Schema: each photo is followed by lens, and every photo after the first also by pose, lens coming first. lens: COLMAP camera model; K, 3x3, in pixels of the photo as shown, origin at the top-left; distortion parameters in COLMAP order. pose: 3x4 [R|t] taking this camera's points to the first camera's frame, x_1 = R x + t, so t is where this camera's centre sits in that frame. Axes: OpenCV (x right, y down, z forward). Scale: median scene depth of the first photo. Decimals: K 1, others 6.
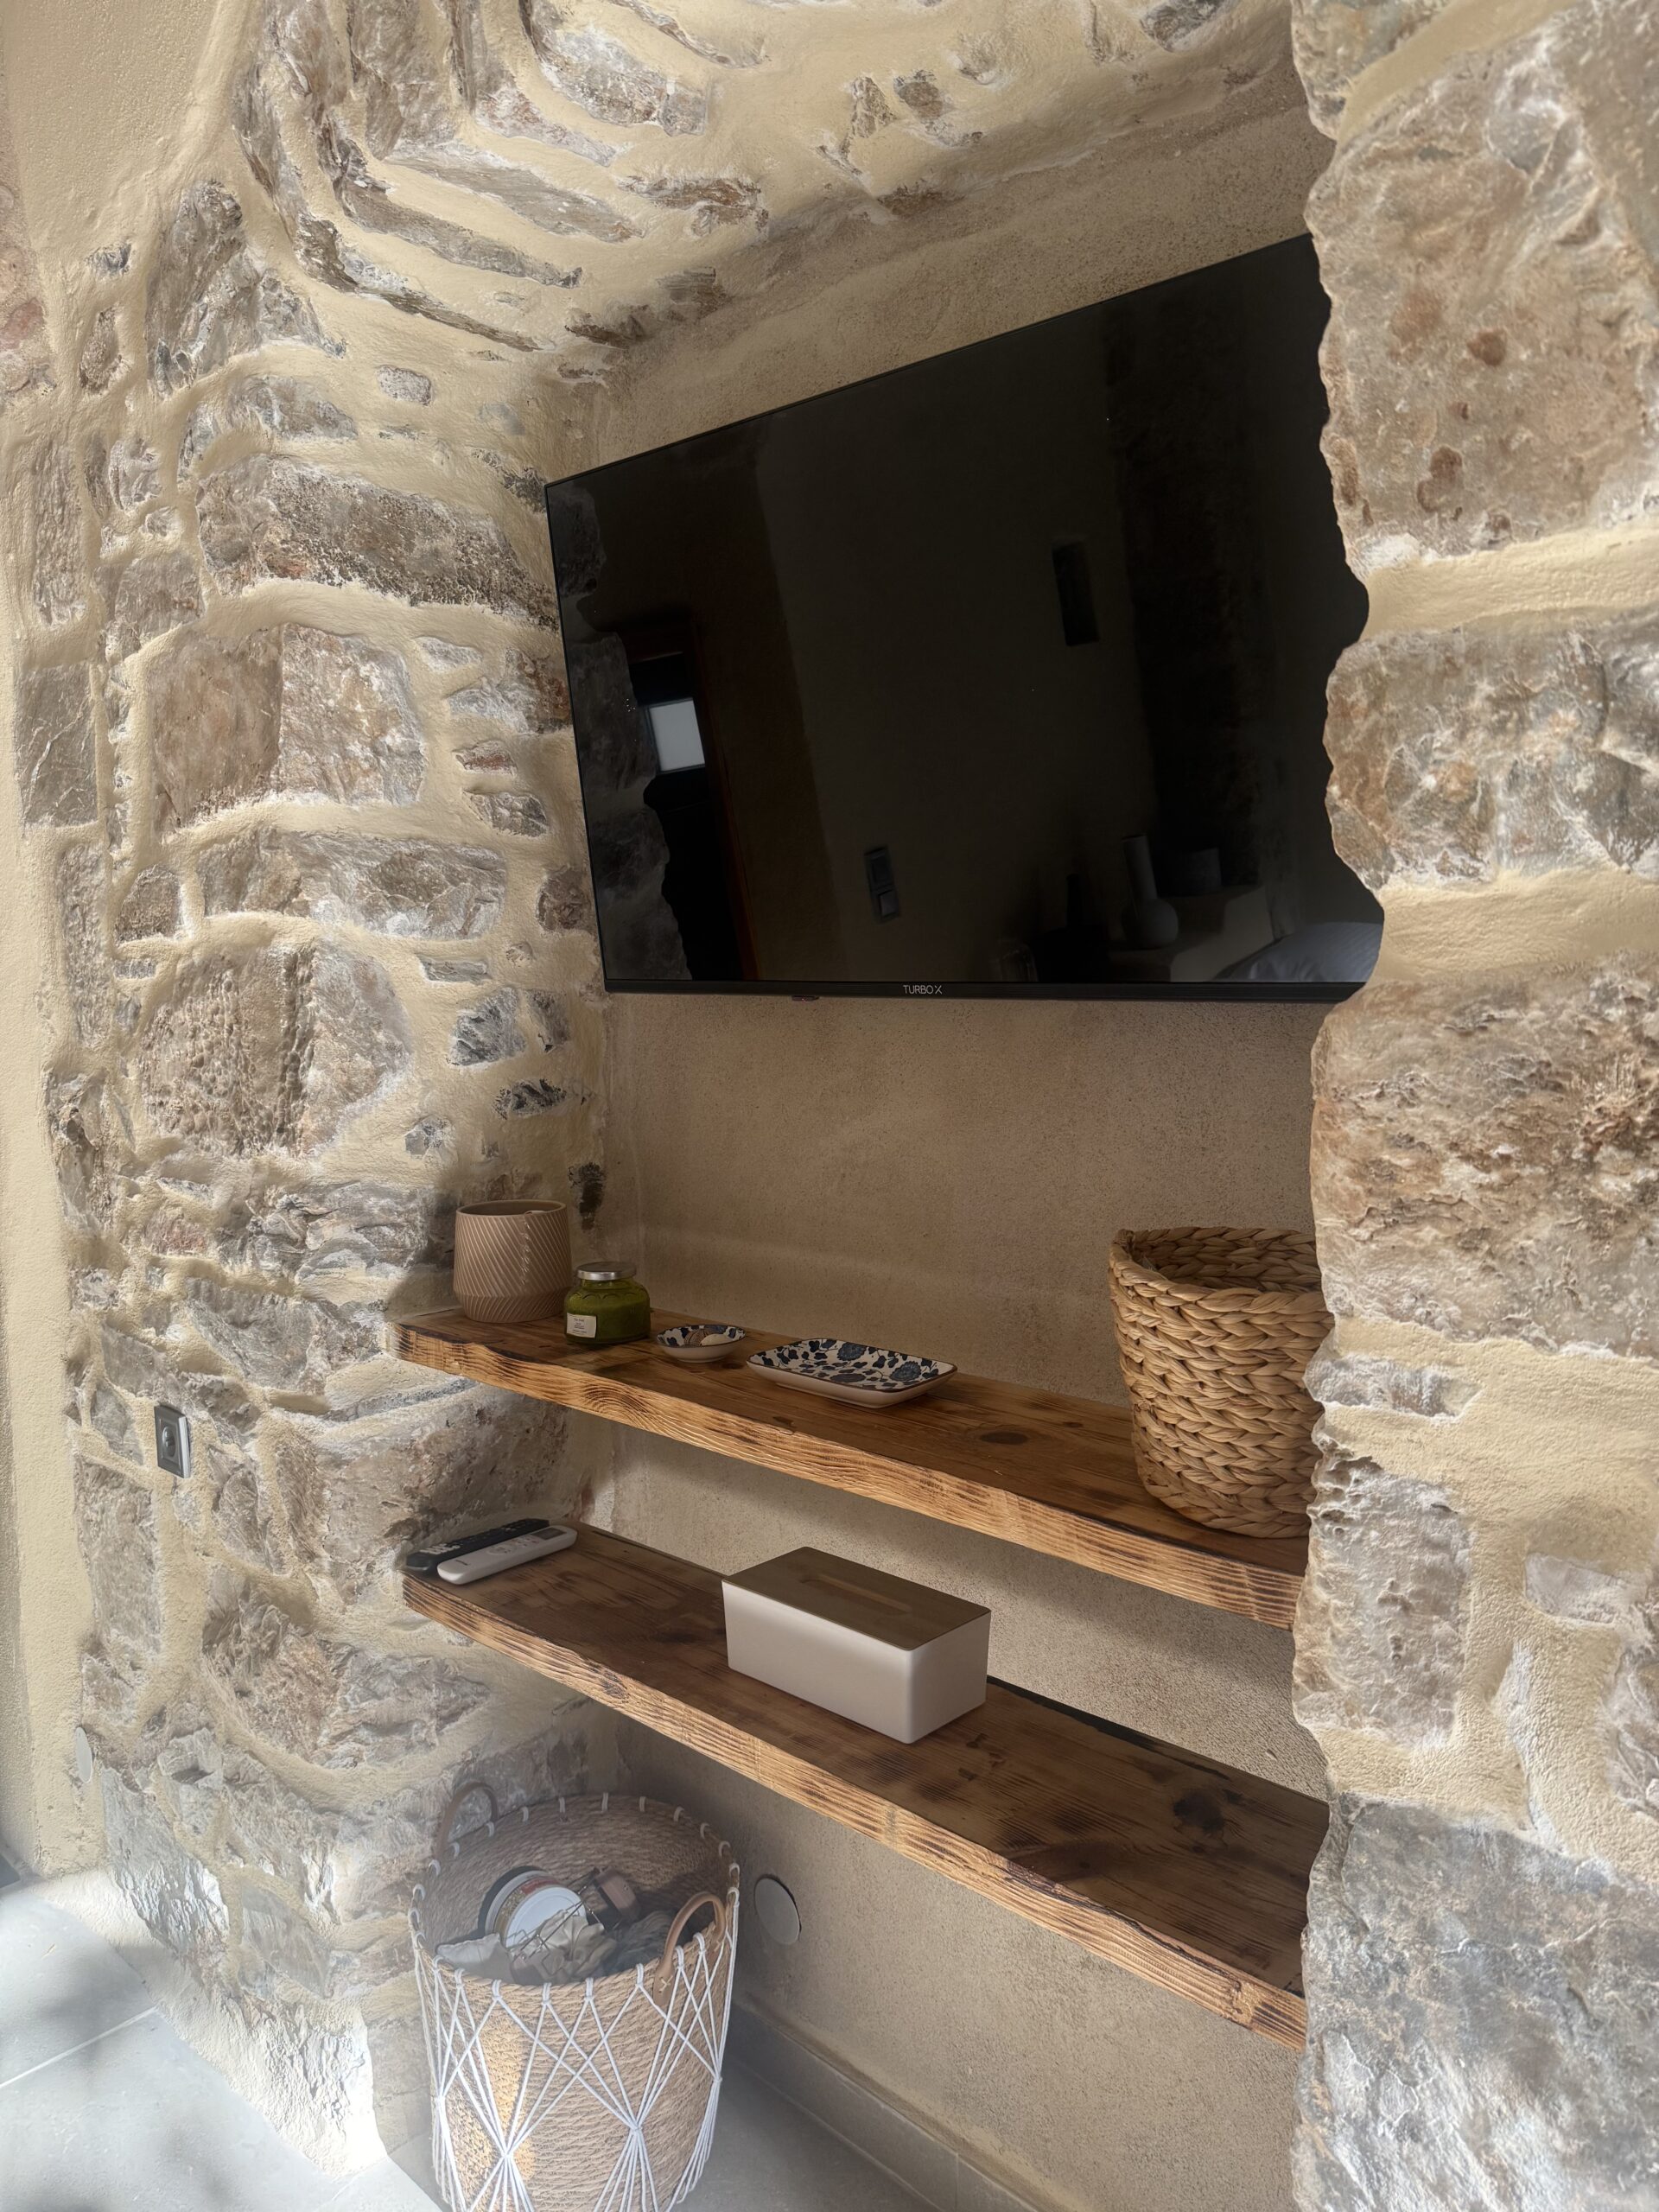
lens RADIAL K [[1557.1, 0, 835.7], [0, 1557.1, 1105.8], [0, 0, 1]] dist [0.090391, -0.130521]
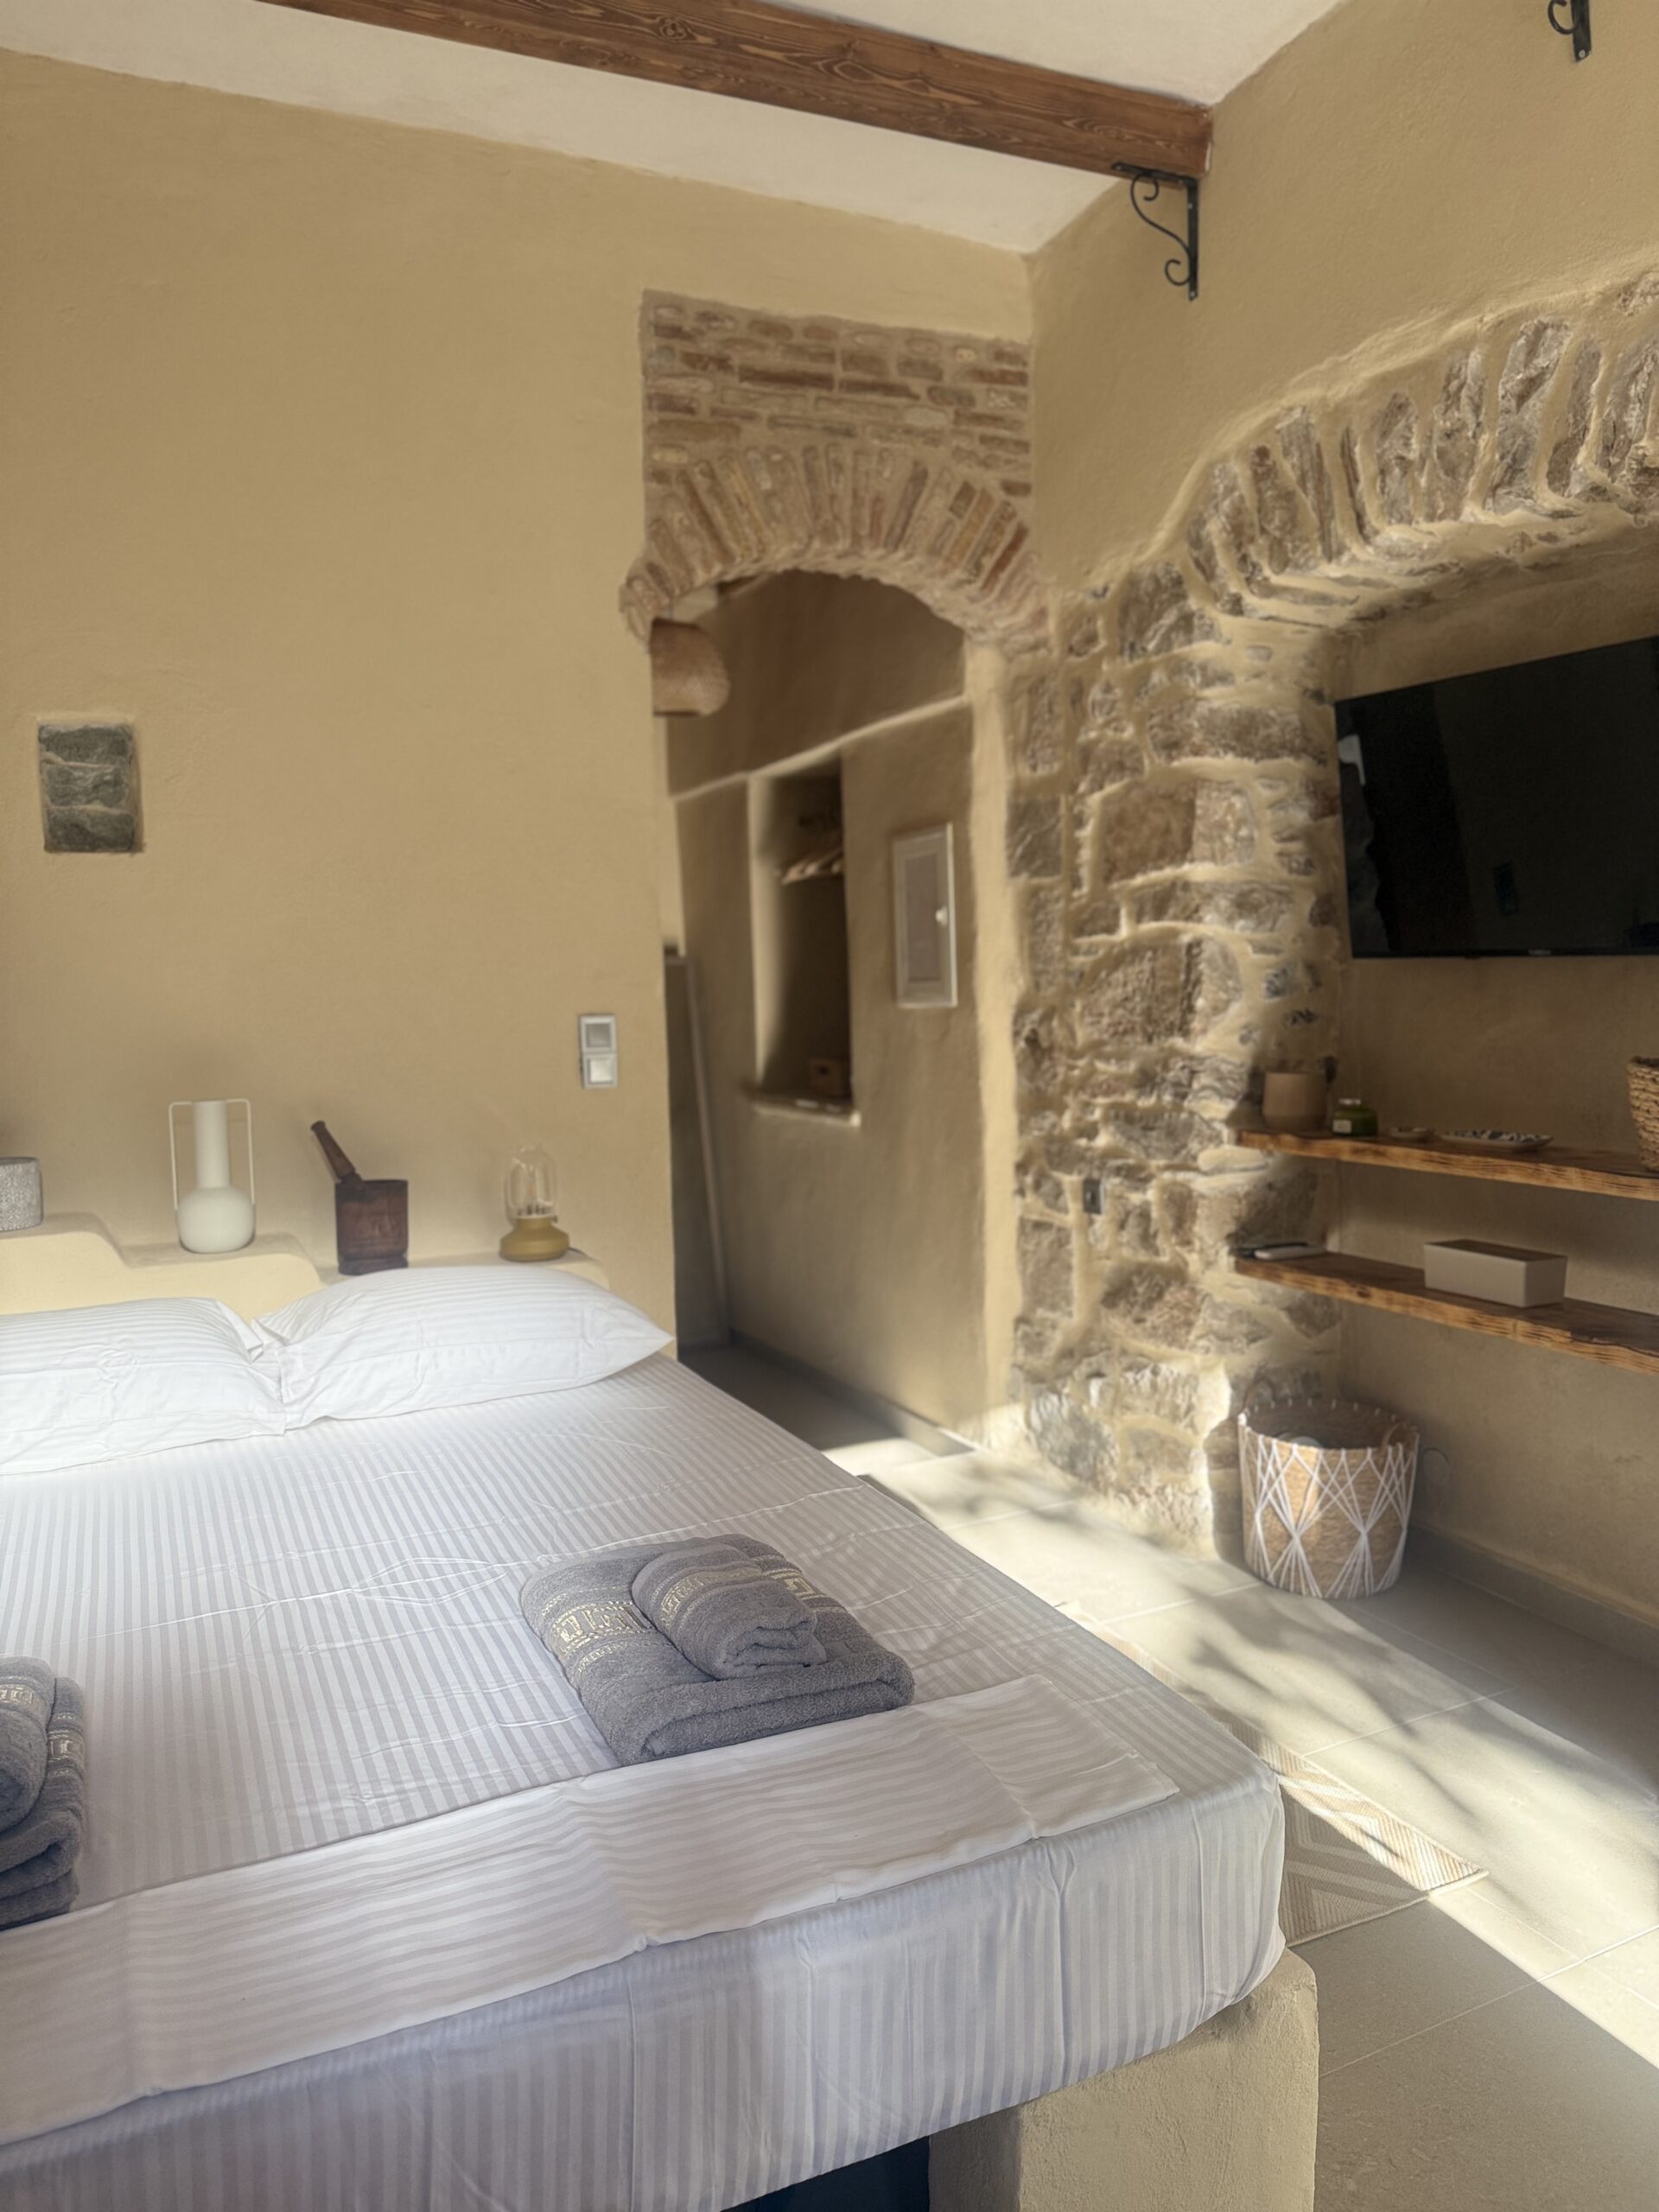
lens RADIAL K [[1535.9, 0, 823.9], [0, 1535.9, 1093.2], [0, 0, 1]] dist [0.143138, -0.291665]
pose [[0.933379, 0.024554, -0.358051, -0.065601], [-0.026551, 0.999647, -0.000660, 0.108257], [0.357908, 0.010122, 0.933702, -0.992405]]
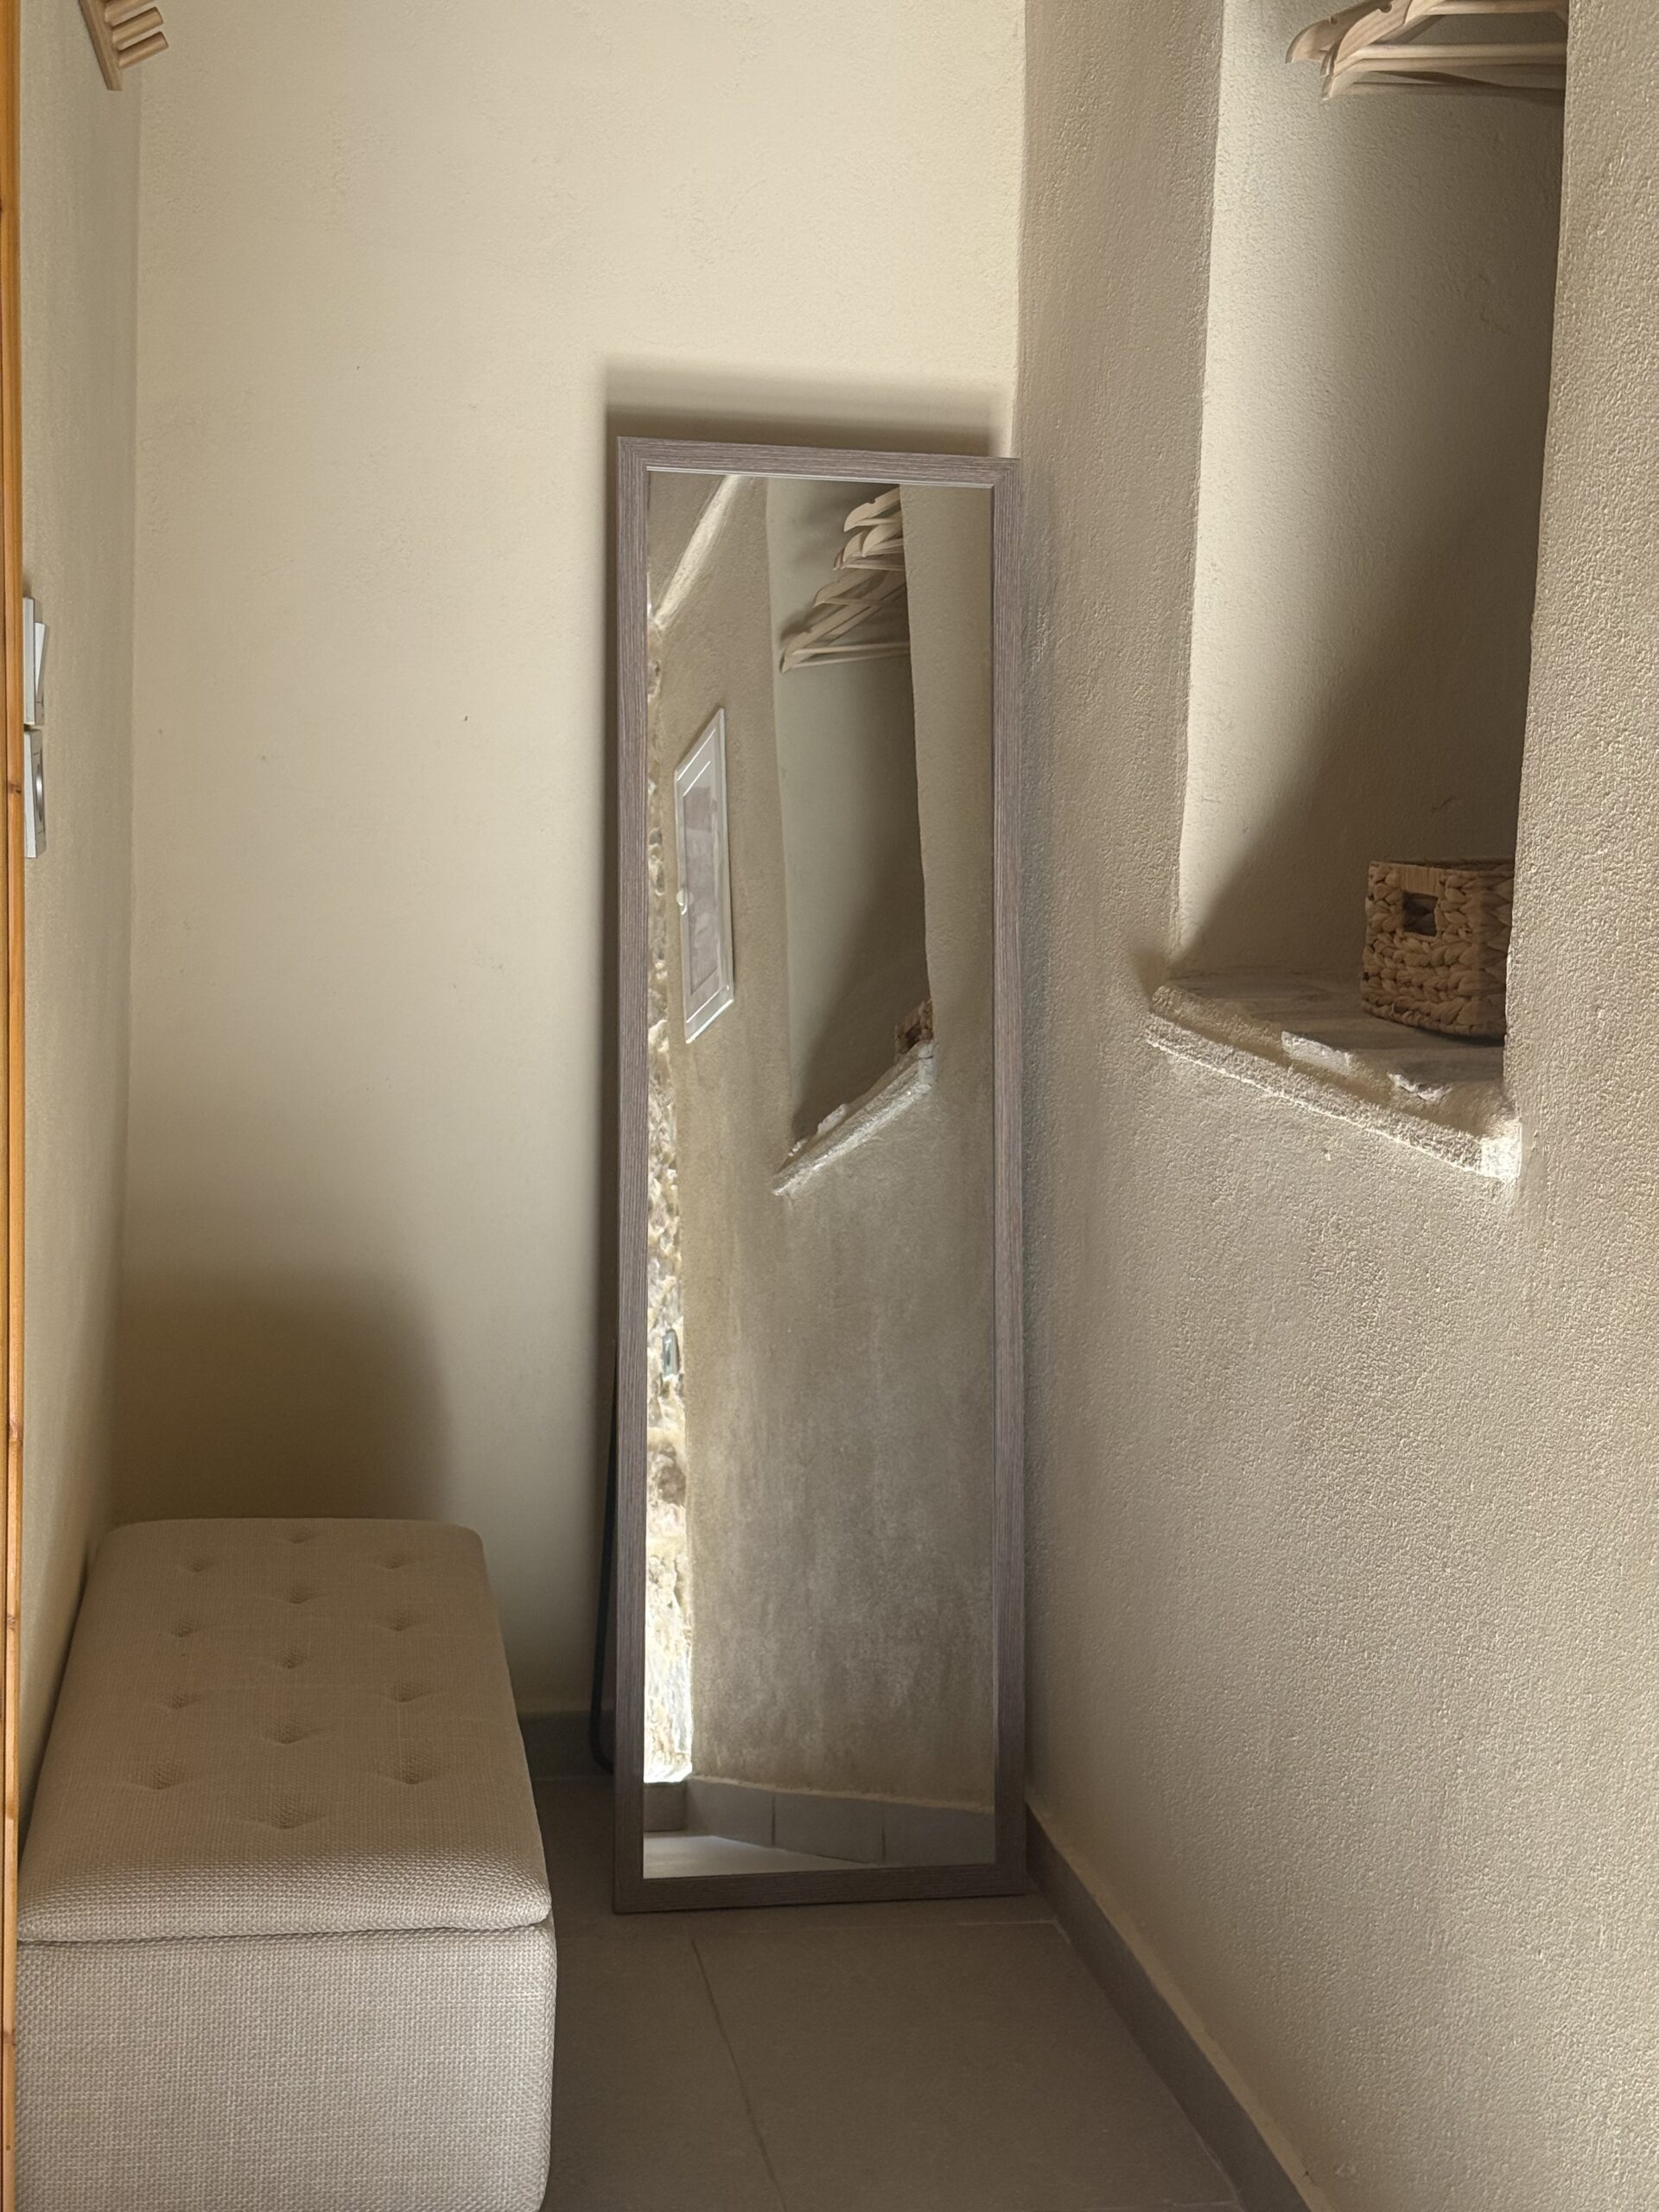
lens RADIAL K [[3087.8, 0, 829.5], [0, 3087.8, 1106.0], [0, 0, 1]] dist [0.165795, -0.133263]
pose [[0.807083, 0.125830, -0.576875, -0.515837], [-0.105512, 0.992037, 0.068769, 0.076617], [0.580934, 0.005365, 0.813933, 0.471022]]
